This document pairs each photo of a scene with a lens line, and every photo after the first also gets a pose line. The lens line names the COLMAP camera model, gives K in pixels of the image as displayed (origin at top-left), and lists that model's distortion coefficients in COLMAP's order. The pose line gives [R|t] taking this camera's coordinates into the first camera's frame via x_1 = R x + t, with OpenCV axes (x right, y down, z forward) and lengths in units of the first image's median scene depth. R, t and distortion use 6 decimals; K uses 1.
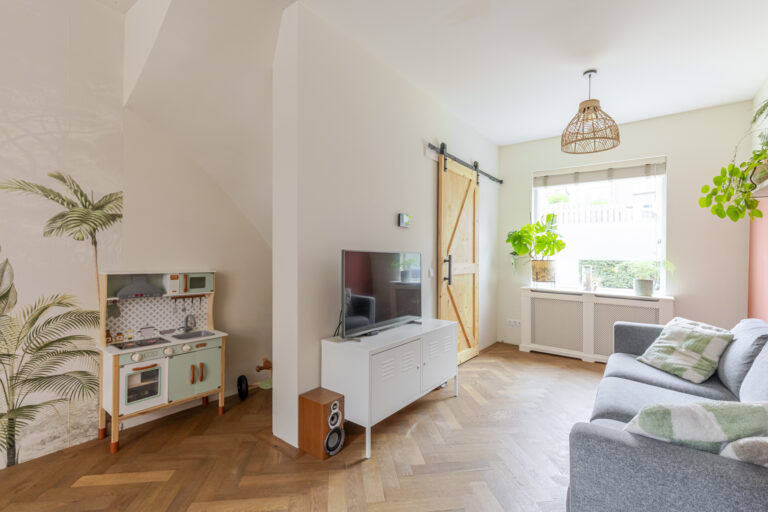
lens RADIAL K [[348.4, 0, 384.0], [0, 348.4, 256.0], [0, 0, 1]] dist [-0.000346, -0.000065]
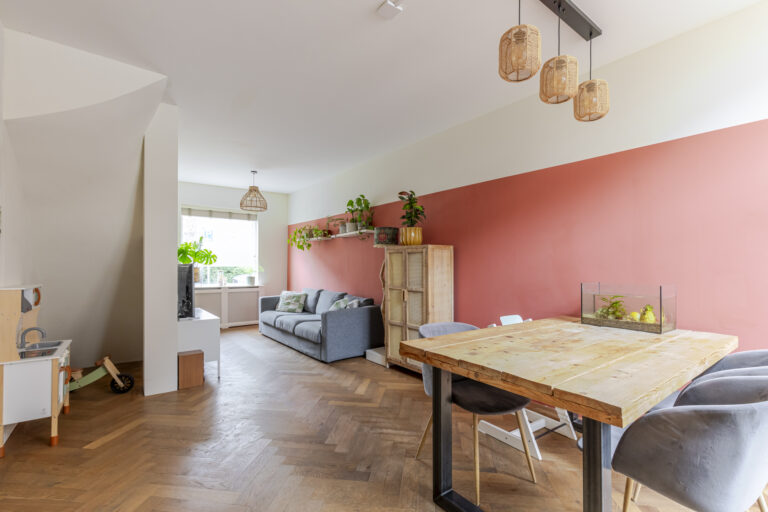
lens RADIAL K [[351.0, 0, 389.0], [0, 351.0, 259.6], [0, 0, 1]] dist [0.000033, 0.000304]
pose [[0.263624, -0.005200, 0.964612, -1.115400], [0.007139, 0.999969, 0.003440, -0.031196], [-0.964599, 0.005980, 0.263653, -0.259414]]
